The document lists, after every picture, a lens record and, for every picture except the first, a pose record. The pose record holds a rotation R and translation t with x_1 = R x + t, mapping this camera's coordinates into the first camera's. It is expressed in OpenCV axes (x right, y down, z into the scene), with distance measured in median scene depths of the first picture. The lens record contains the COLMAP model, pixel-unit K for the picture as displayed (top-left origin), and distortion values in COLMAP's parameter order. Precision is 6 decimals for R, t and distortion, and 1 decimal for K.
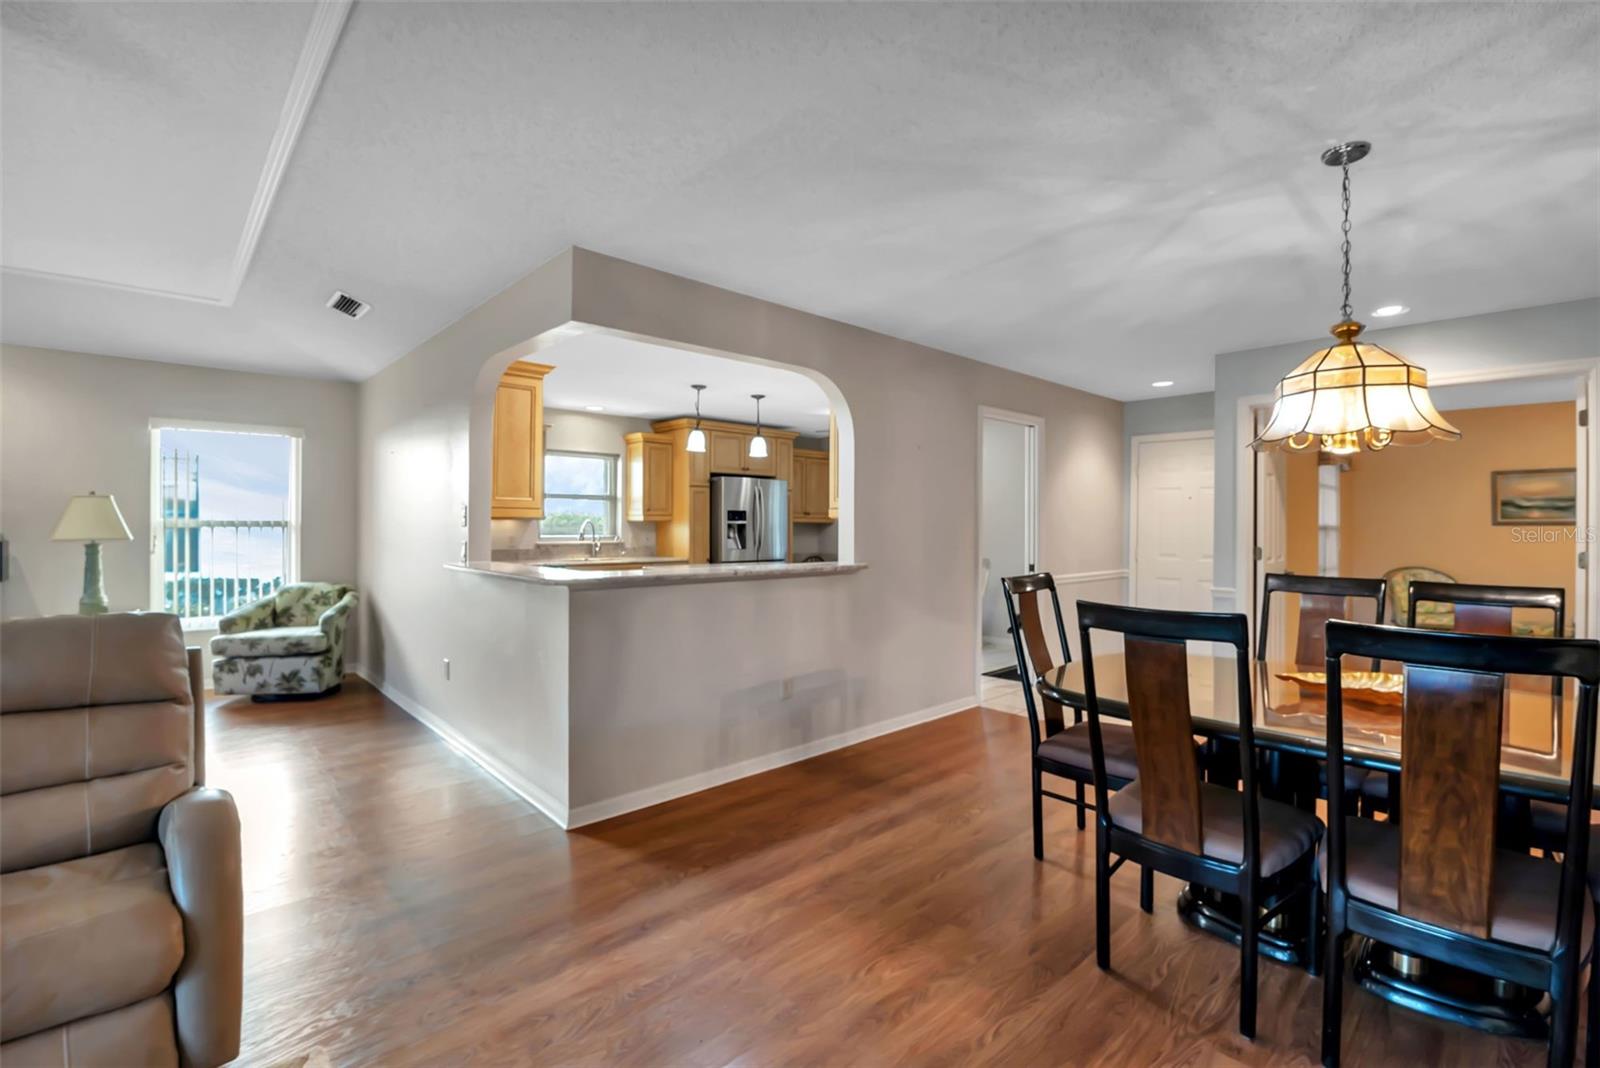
lens RADIAL K [[708.1, 0, 805.6], [0, 708.1, 531.2], [0, 0, 1]] dist [-0.019512, -0.000001]
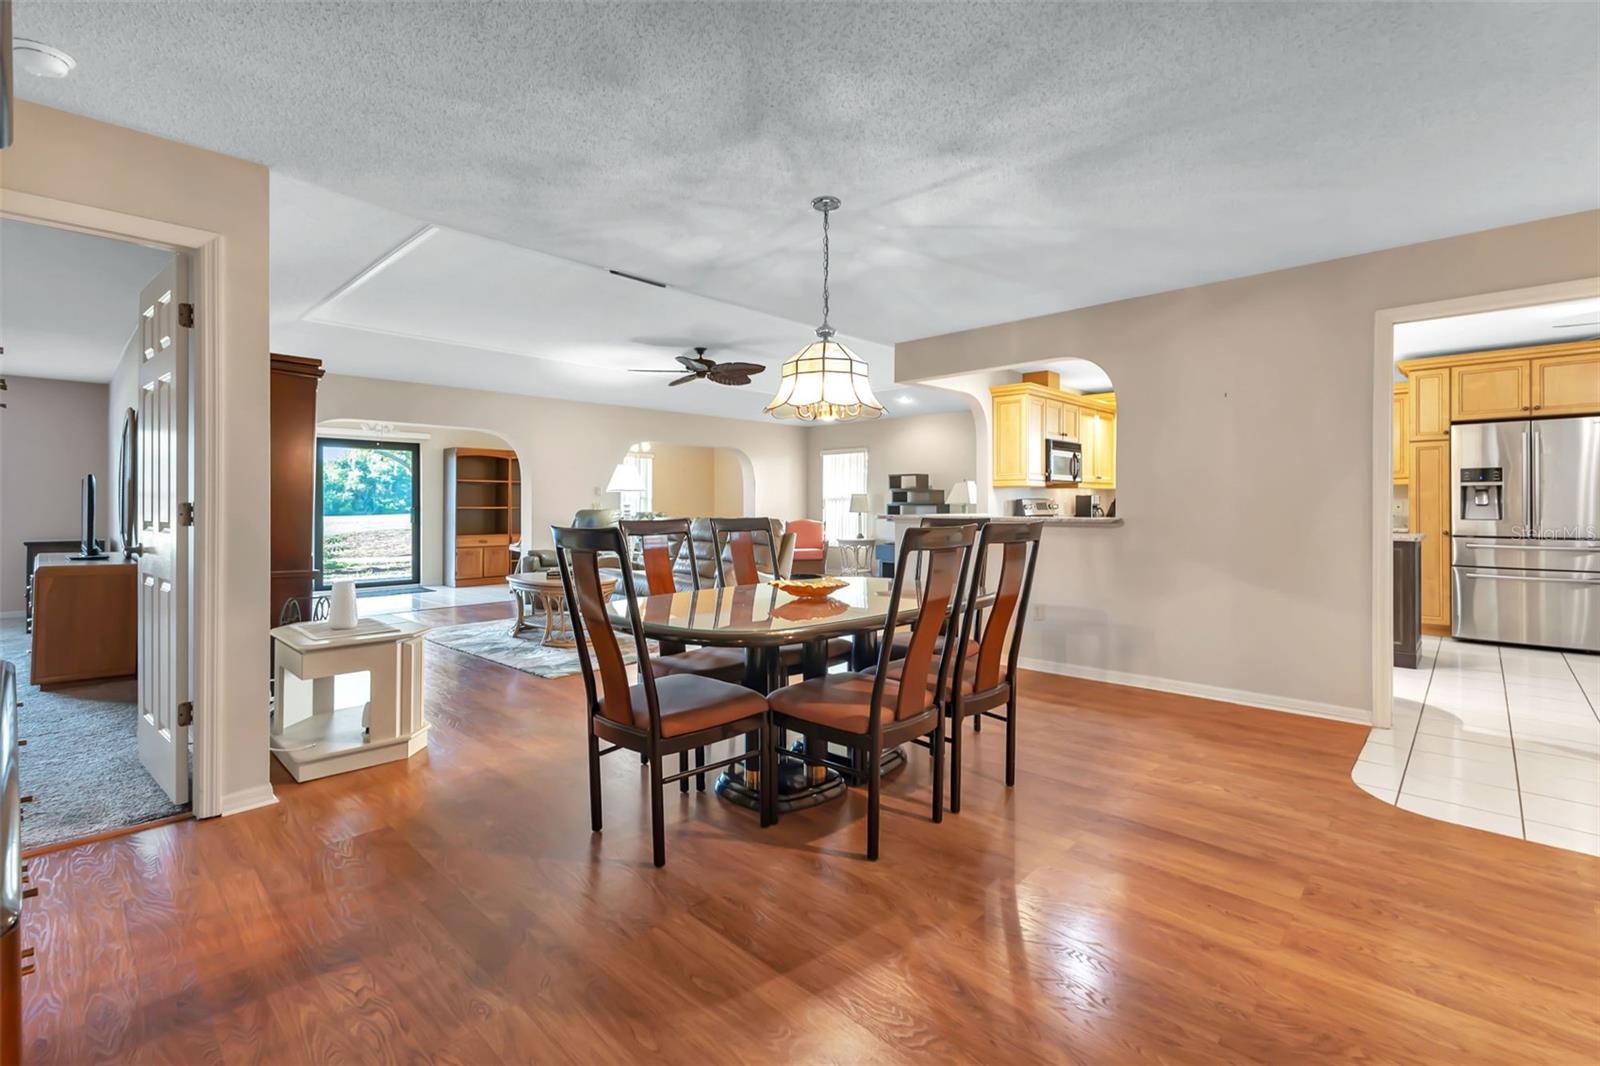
lens RADIAL K [[717.4, 0, 808.0], [0, 717.4, 501.0], [0, 0, 1]] dist [0.012066, 0.000085]
pose [[0.060640, -0.011301, -0.998096, 0.993111], [-0.007717, 0.999901, -0.011791, 0.031619], [0.998130, 0.008418, 0.060547, 0.397202]]
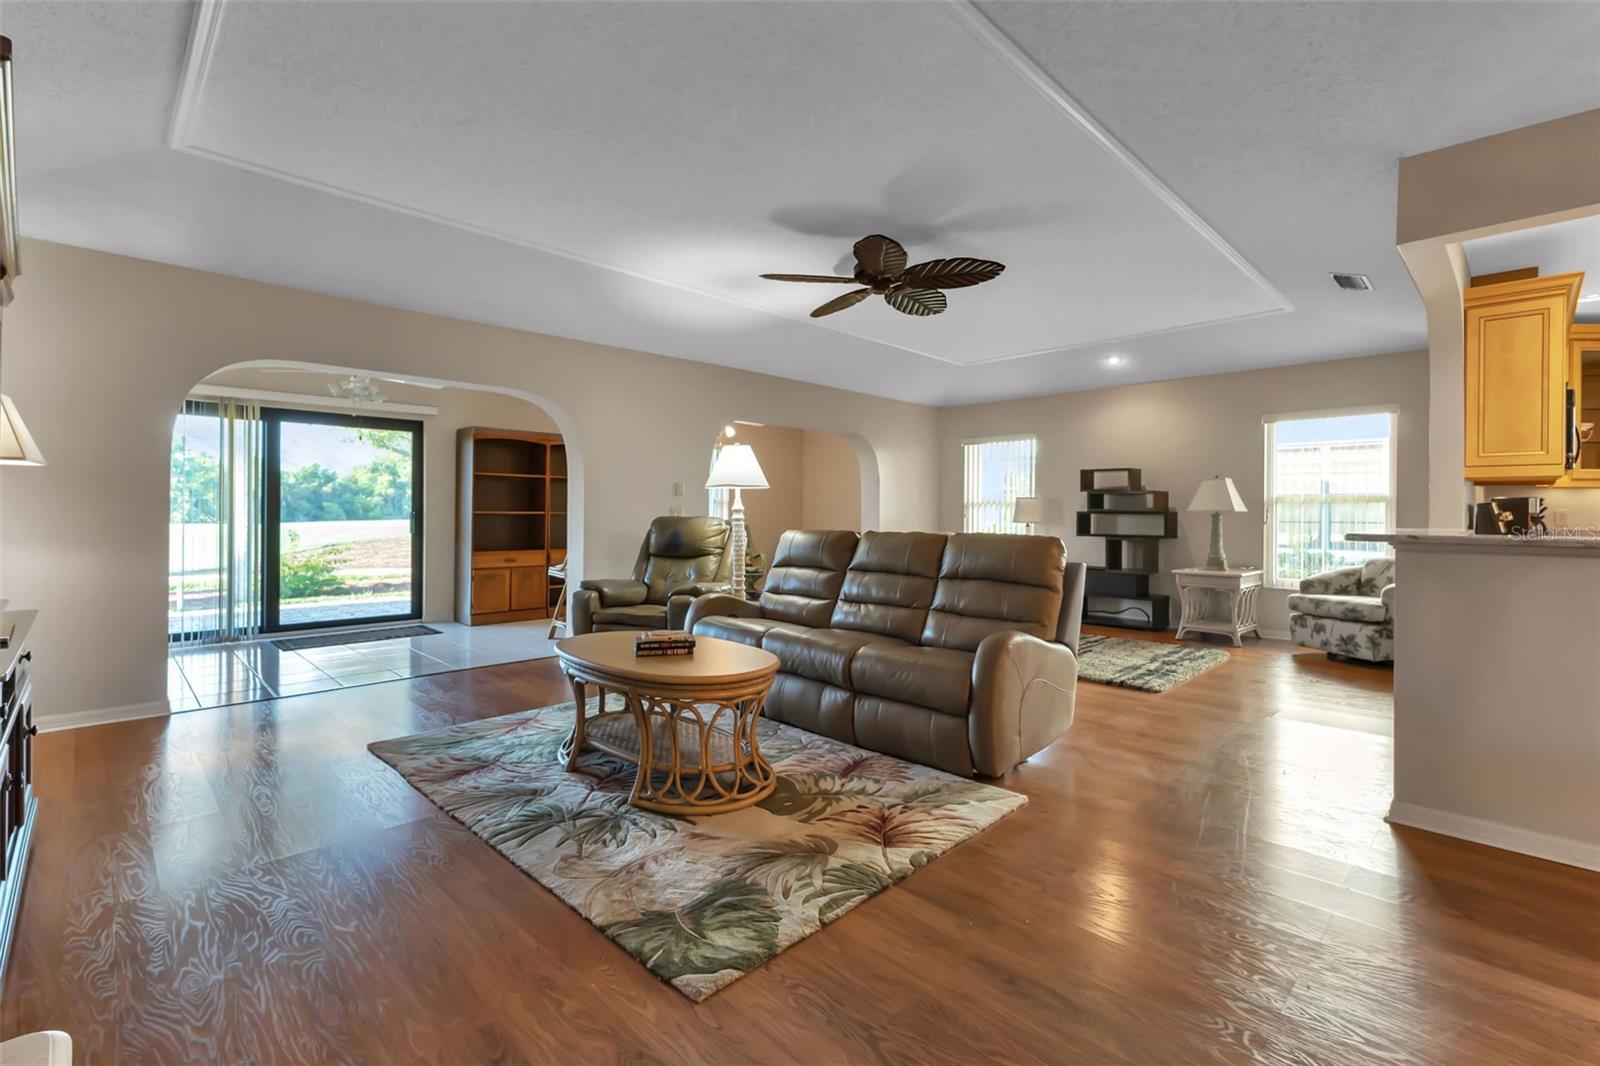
lens RADIAL K [[707.3, 0, 804.2], [0, 707.3, 514.0], [0, 0, 1]] dist [0.013762, 0.000017]
pose [[0.027875, -0.003951, -0.999604, 0.323390], [-0.015268, 0.999874, -0.004378, 0.034424], [0.999495, 0.015384, 0.027812, 0.144215]]
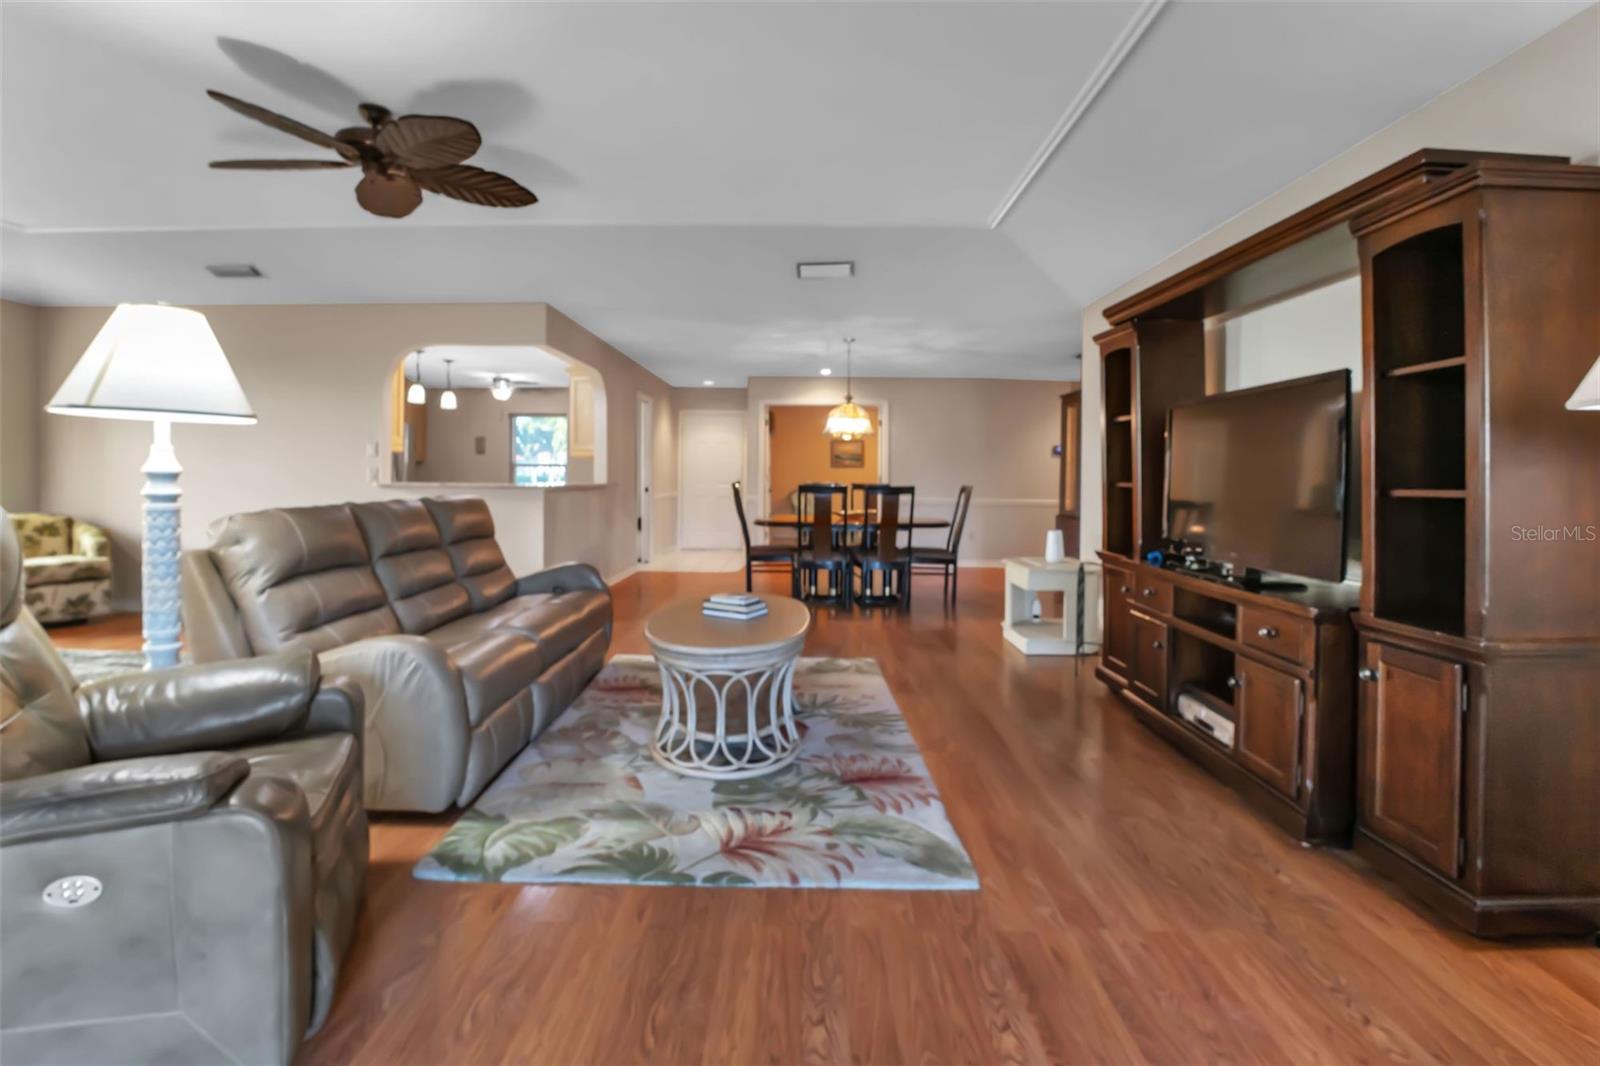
lens RADIAL K [[735.9, 0, 799.3], [0, 735.9, 486.1], [0, 0, 1]] dist [-0.000575, -0.009384]
pose [[0.687771, -0.010375, 0.725854, -0.784433], [0.013162, 0.999912, 0.001820, 0.053290], [-0.725808, 0.008301, 0.687847, -0.482149]]
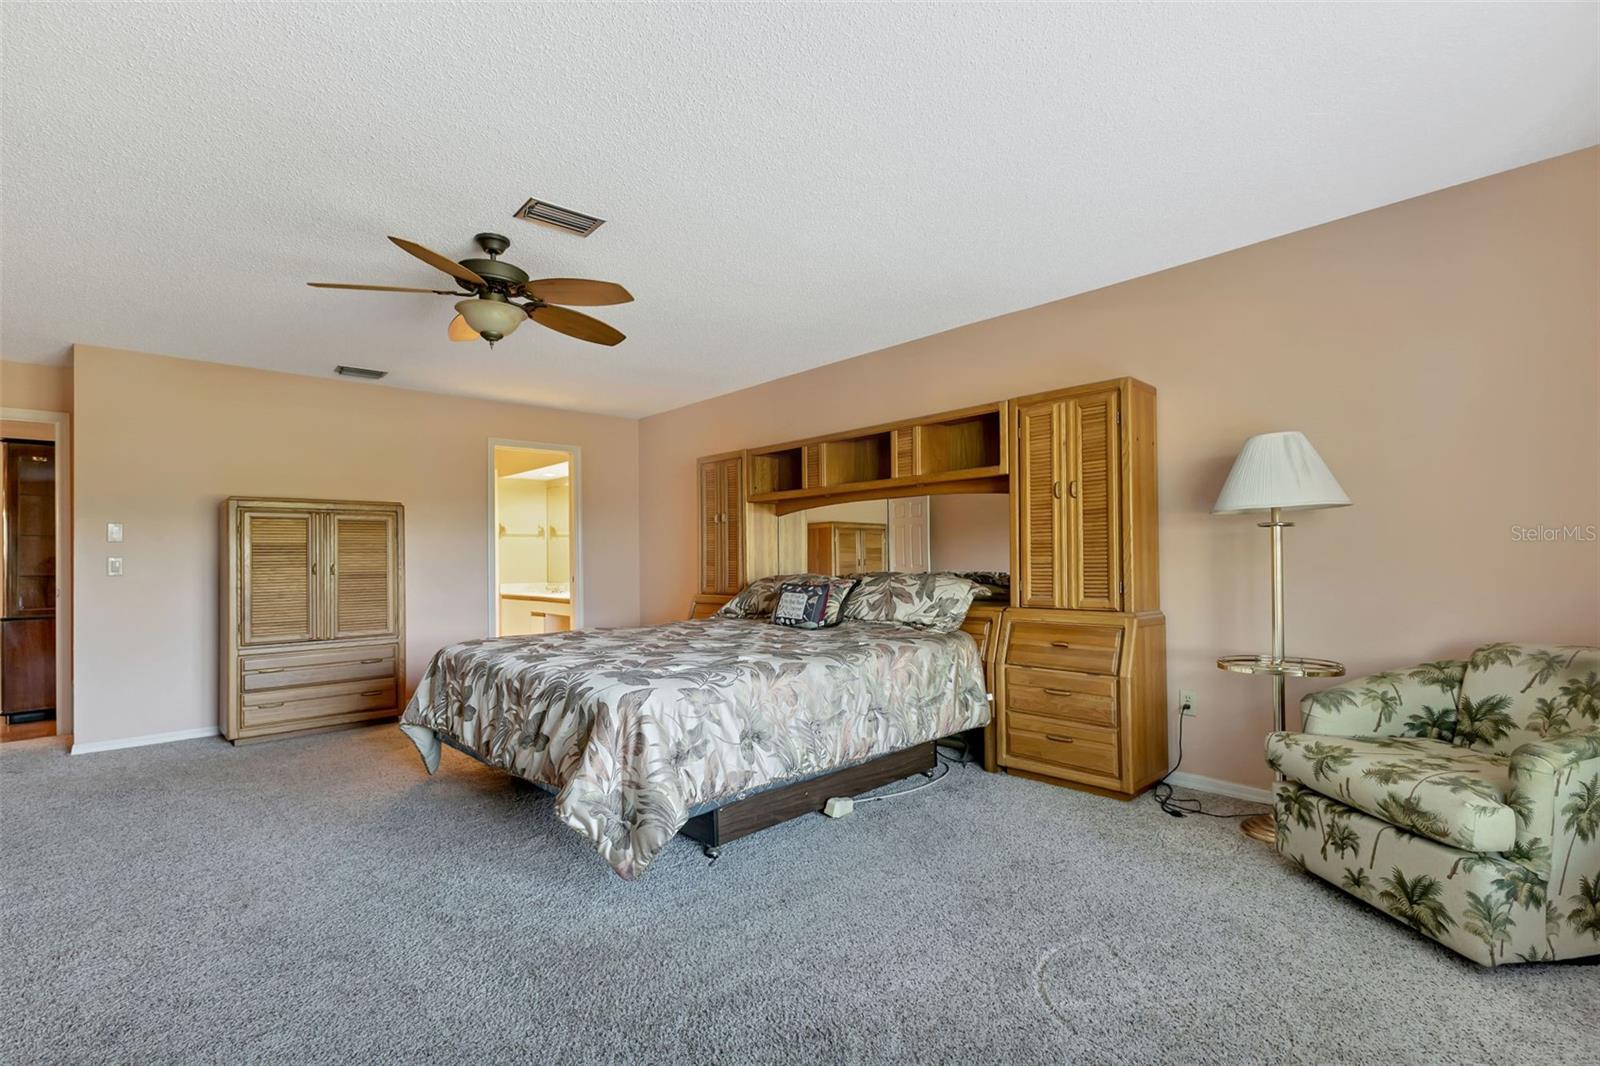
lens RADIAL K [[750.9, 0, 800.0], [0, 750.9, 533.0], [0, 0, 1]] dist [-0.002220, -0.000590]
pose [[-0.023075, -0.011466, -0.999668, -0.318095], [-0.003976, 0.999927, -0.011377, 0.018765], [0.999726, 0.003712, -0.023119, 0.675043]]
